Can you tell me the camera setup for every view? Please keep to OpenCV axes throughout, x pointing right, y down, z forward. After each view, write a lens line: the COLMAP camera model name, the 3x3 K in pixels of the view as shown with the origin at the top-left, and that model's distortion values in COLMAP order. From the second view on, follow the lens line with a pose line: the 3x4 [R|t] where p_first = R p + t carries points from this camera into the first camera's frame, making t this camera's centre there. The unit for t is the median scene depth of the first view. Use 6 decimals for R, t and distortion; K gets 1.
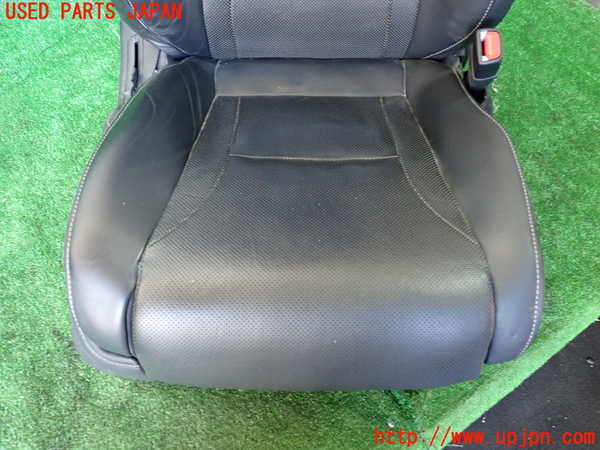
lens RADIAL K [[534.1, 0, 297.3], [0, 534.1, 224.3], [0, 0, 1]] dist [0.005261, -0.002228]
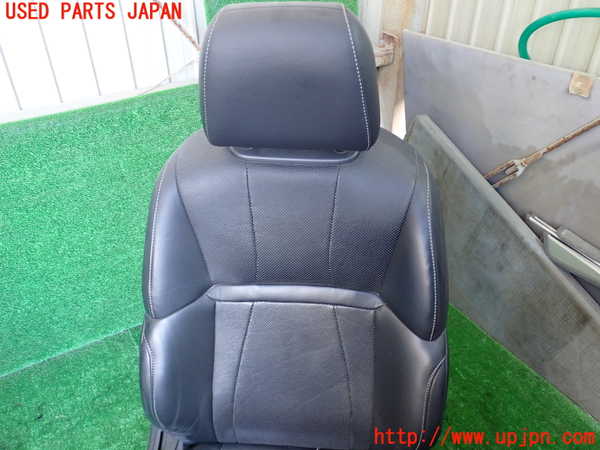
lens RADIAL K [[534.1, 0, 297.3], [0, 534.1, 224.3], [0, 0, 1]] dist [0.005261, -0.002228]
pose [[0.996847, 0.030906, -0.073083, 0.087175], [-0.058375, 0.909487, -0.411613, -0.217569], [0.053747, 0.414582, 0.908423, -0.305069]]
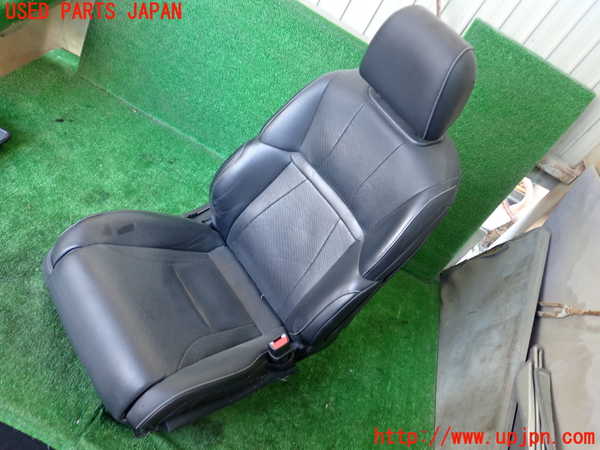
lens RADIAL K [[534.1, 0, 297.3], [0, 534.1, 224.3], [0, 0, 1]] dist [0.005261, -0.002228]
pose [[0.570669, 0.726227, -0.383316, 0.525570], [-0.821114, 0.498722, -0.277574, -0.023342], [-0.010414, 0.473149, 0.880921, -0.542693]]
